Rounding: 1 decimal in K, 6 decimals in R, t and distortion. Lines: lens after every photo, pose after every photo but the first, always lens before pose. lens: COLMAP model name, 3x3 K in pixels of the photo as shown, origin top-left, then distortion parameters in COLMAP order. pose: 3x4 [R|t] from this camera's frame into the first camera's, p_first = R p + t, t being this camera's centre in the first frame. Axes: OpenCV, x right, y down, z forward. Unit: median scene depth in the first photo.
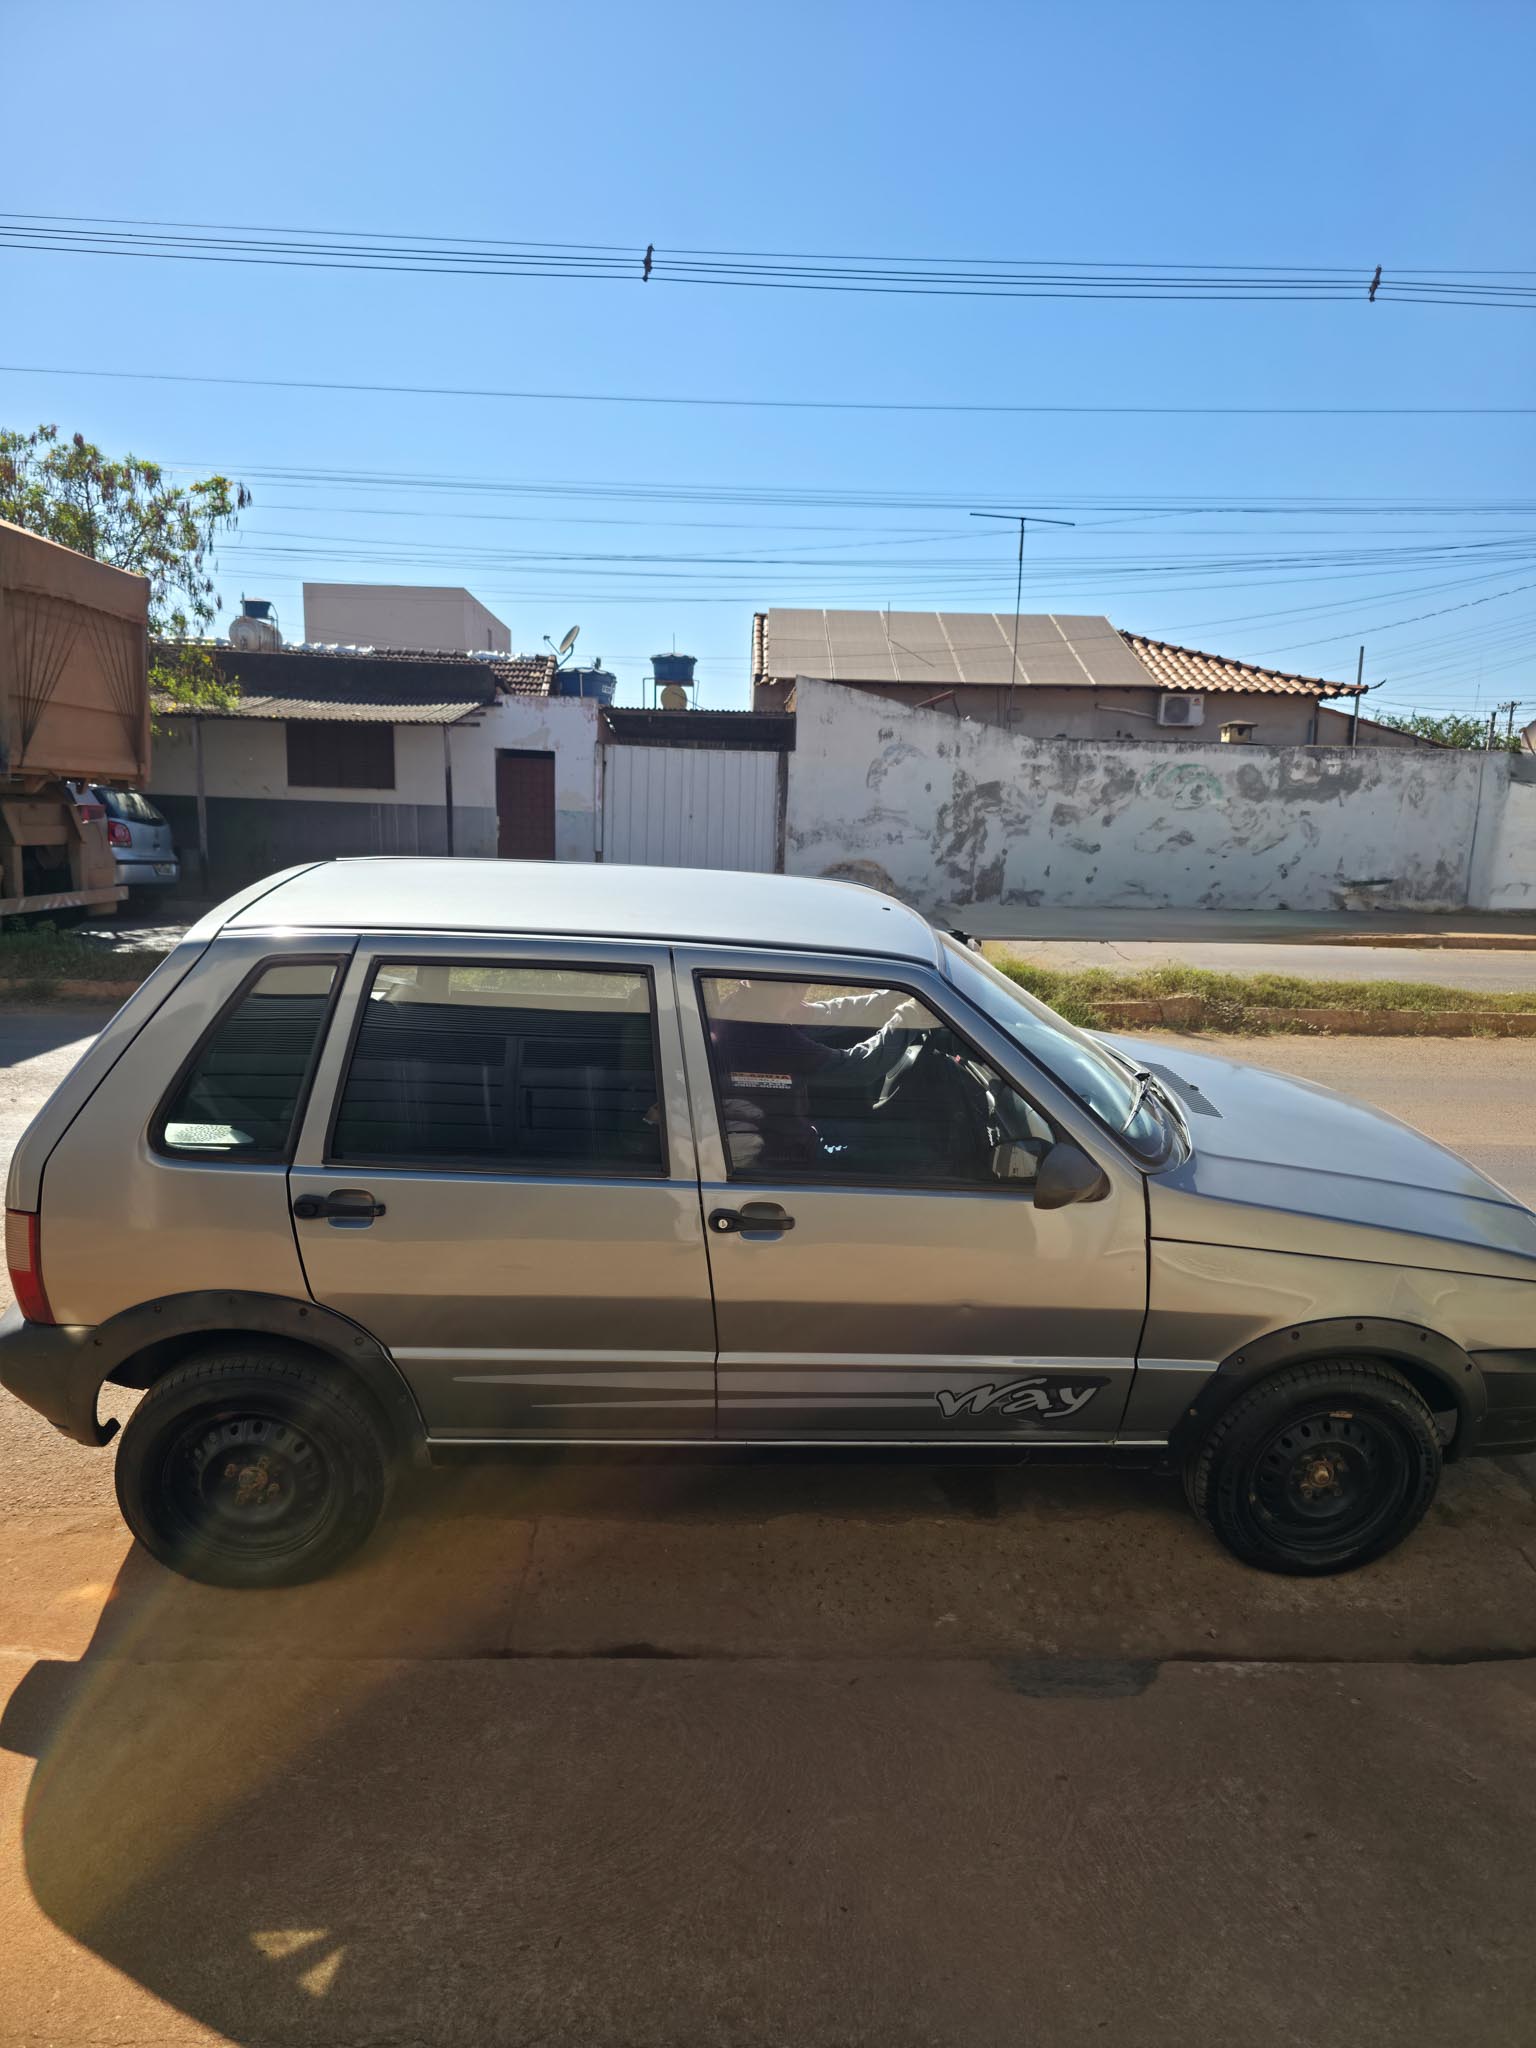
lens RADIAL K [[1362.7, 0, 771.5], [0, 1362.7, 1017.5], [0, 0, 1]] dist [0.036132, -0.041292]
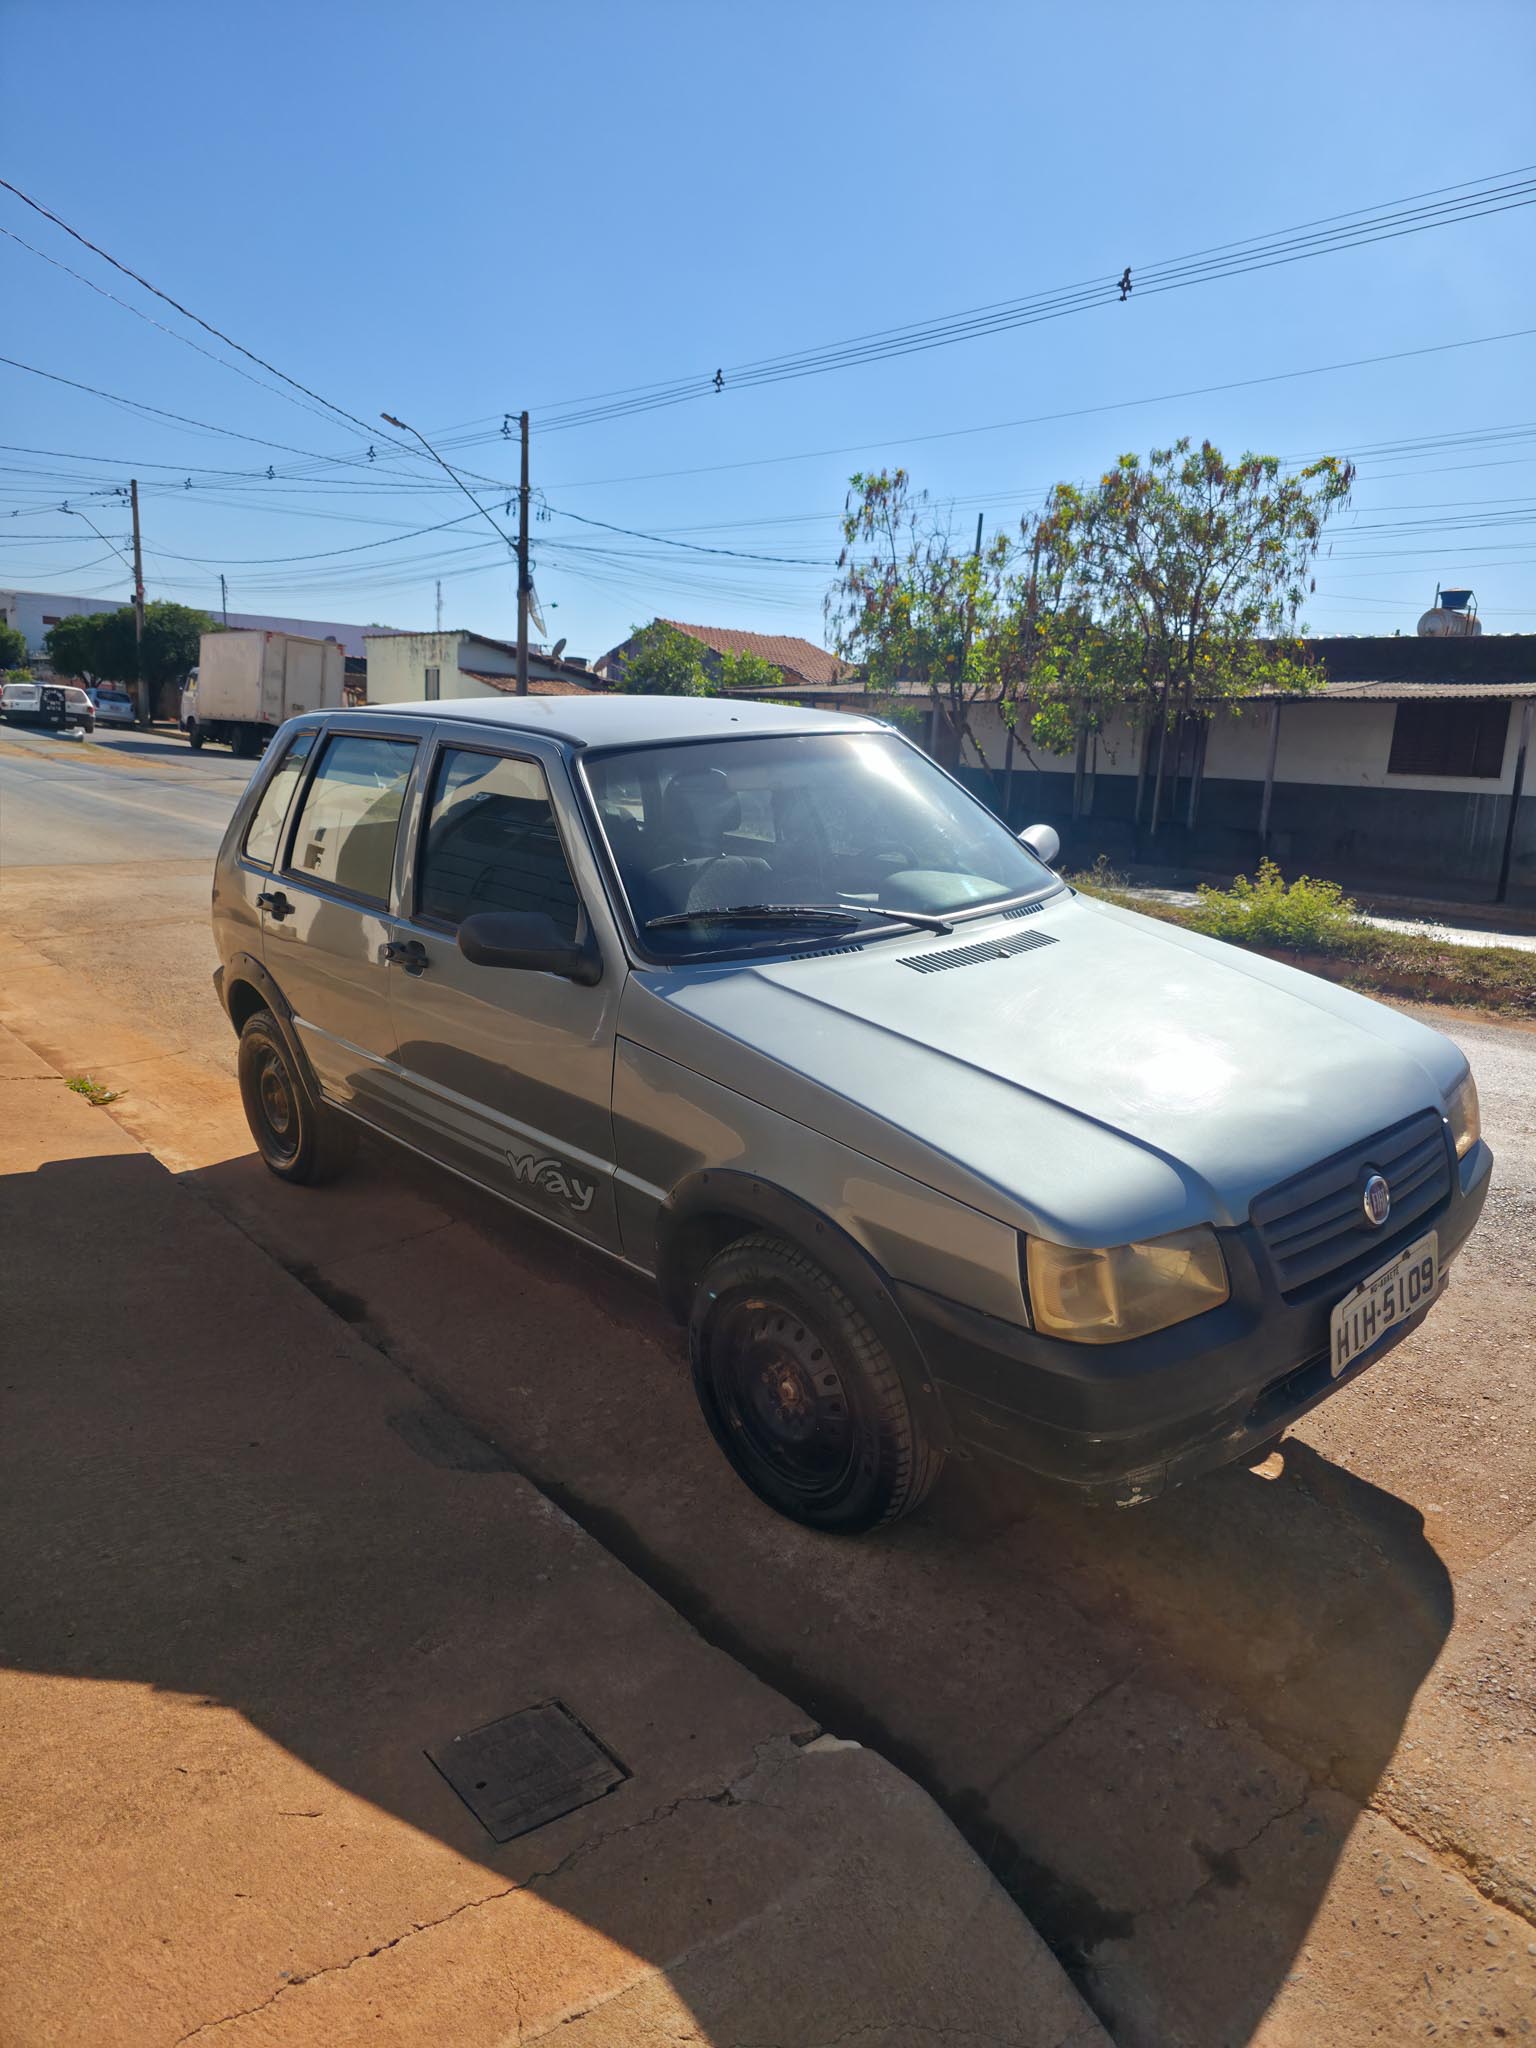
lens RADIAL K [[1362.7, 0, 777.4], [0, 1362.7, 1029.9], [0, 0, 1]] dist [0.036132, -0.041292]
pose [[0.611482, 0.161224, -0.774659, 0.189924], [-0.169281, 0.983010, 0.070963, 0.013928], [0.772939, 0.087742, 0.628385, 0.091939]]
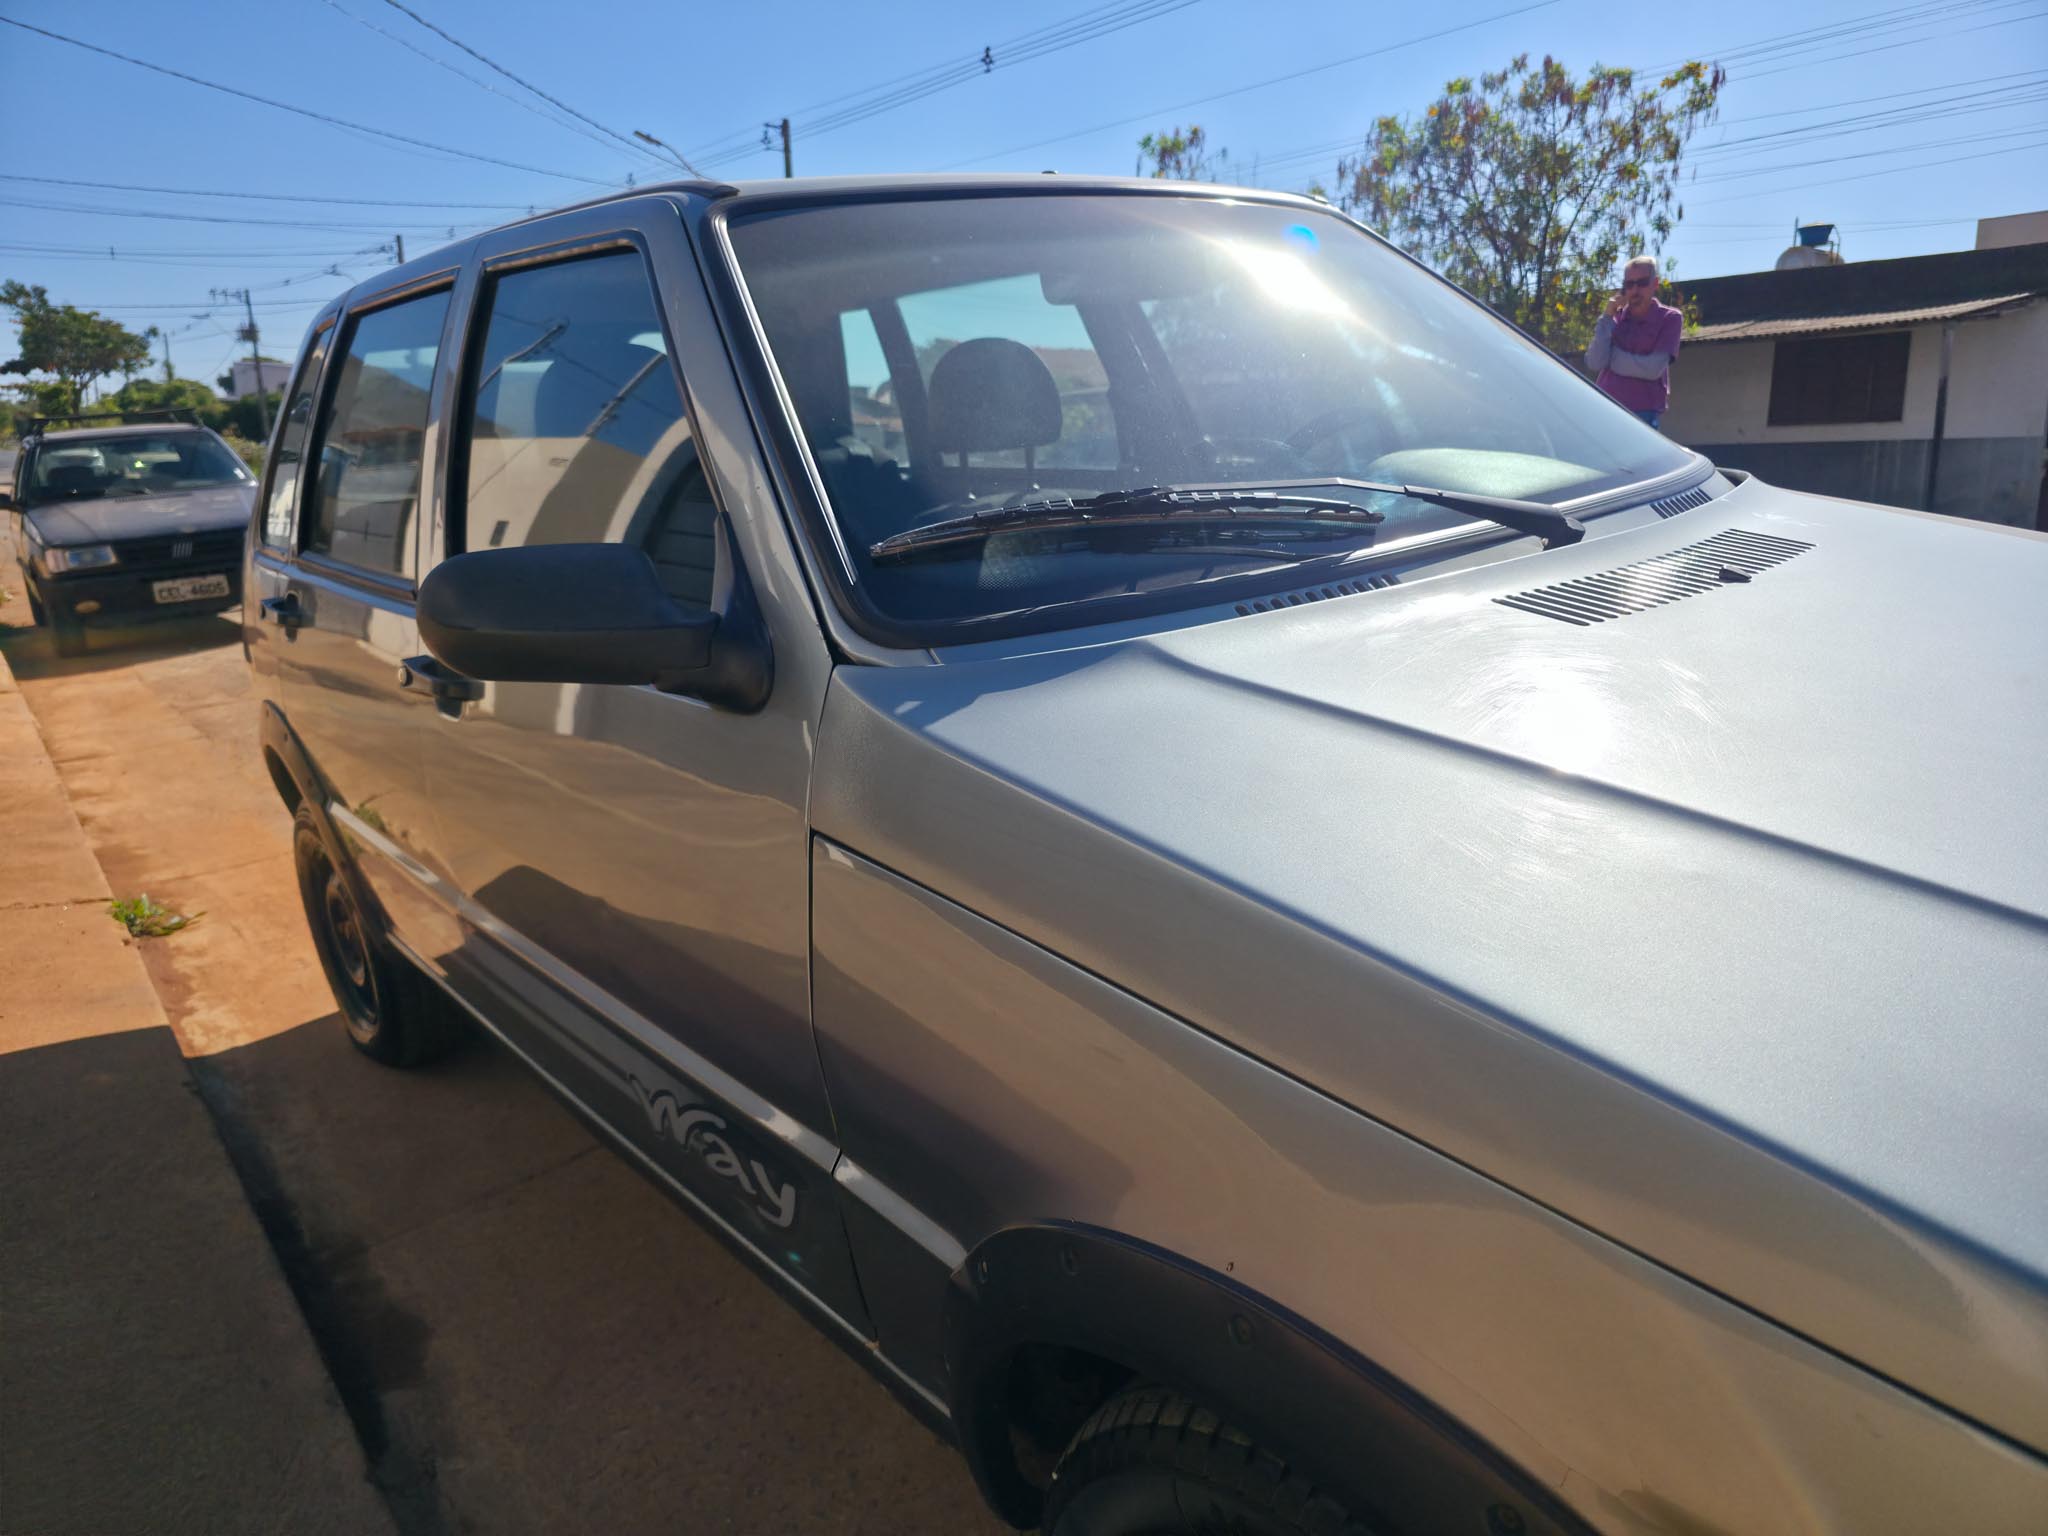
lens RADIAL K [[1362.7, 0, 1035.2], [0, 1362.7, 787.2], [0, 0, 1]] dist [0.036132, -0.041292]
pose [[0.589742, 0.140615, -0.795255, 0.107421], [-0.104590, 0.989730, 0.097440, 0.020001], [0.800790, 0.025711, 0.598393, 0.150565]]
